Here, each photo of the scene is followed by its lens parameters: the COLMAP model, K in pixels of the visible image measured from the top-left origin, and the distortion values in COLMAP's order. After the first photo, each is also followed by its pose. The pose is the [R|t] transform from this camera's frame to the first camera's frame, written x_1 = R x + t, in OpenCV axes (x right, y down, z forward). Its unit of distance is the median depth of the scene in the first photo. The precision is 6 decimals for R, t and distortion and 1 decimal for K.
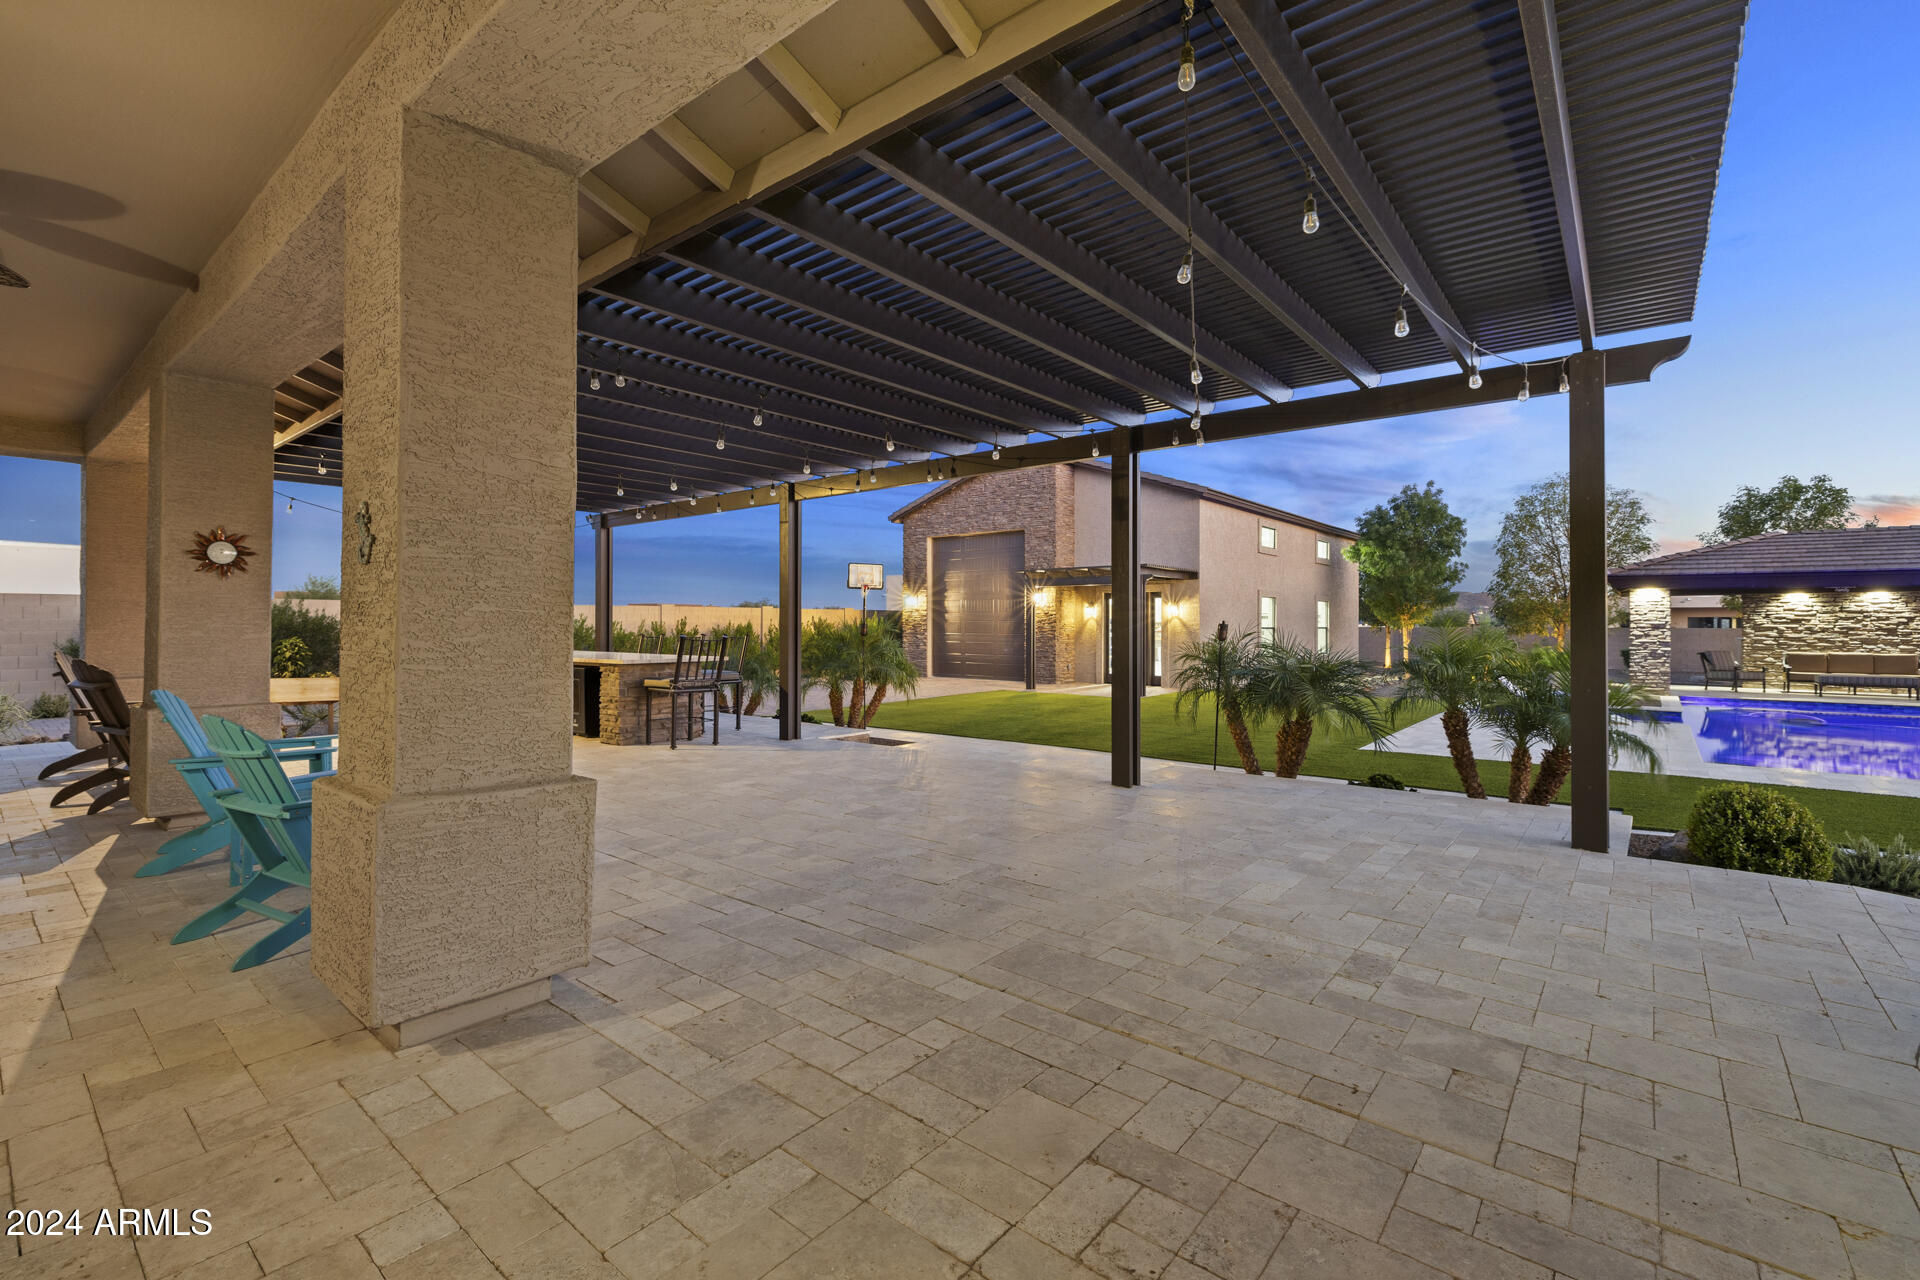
lens RADIAL K [[847.7, 0, 952.7], [0, 847.7, 627.0], [0, 0, 1]] dist [0.003618, 0.000144]
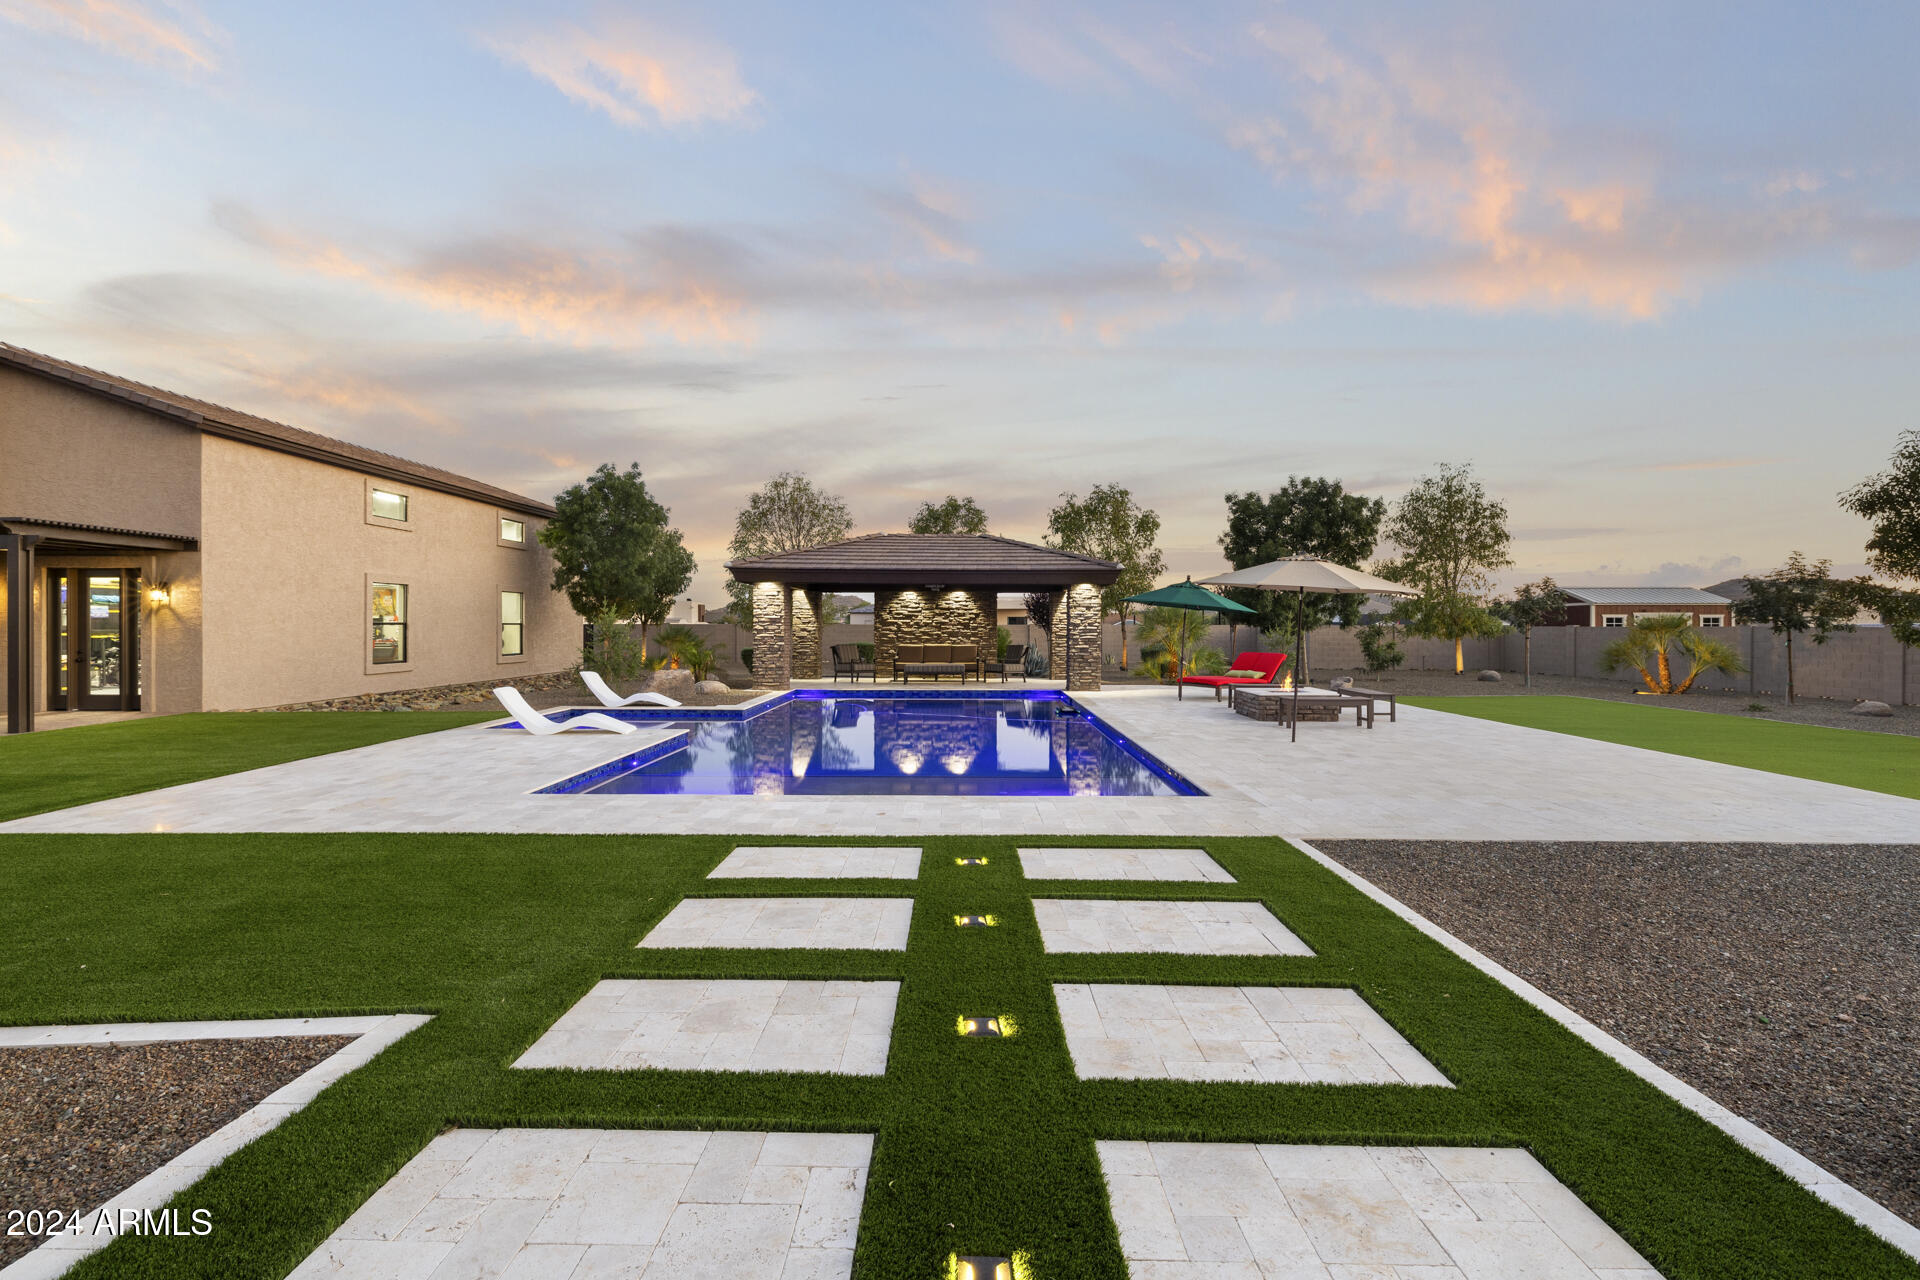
lens RADIAL K [[852.2, 0, 992.2], [0, 852.2, 616.4], [0, 0, 1]] dist [-0.001198, -0.000078]
pose [[0.771976, 0.004593, 0.635636, 0.363634], [0.002465, 0.999945, -0.010220, 0.004341], [-0.635647, 0.009457, 0.771922, 0.065411]]
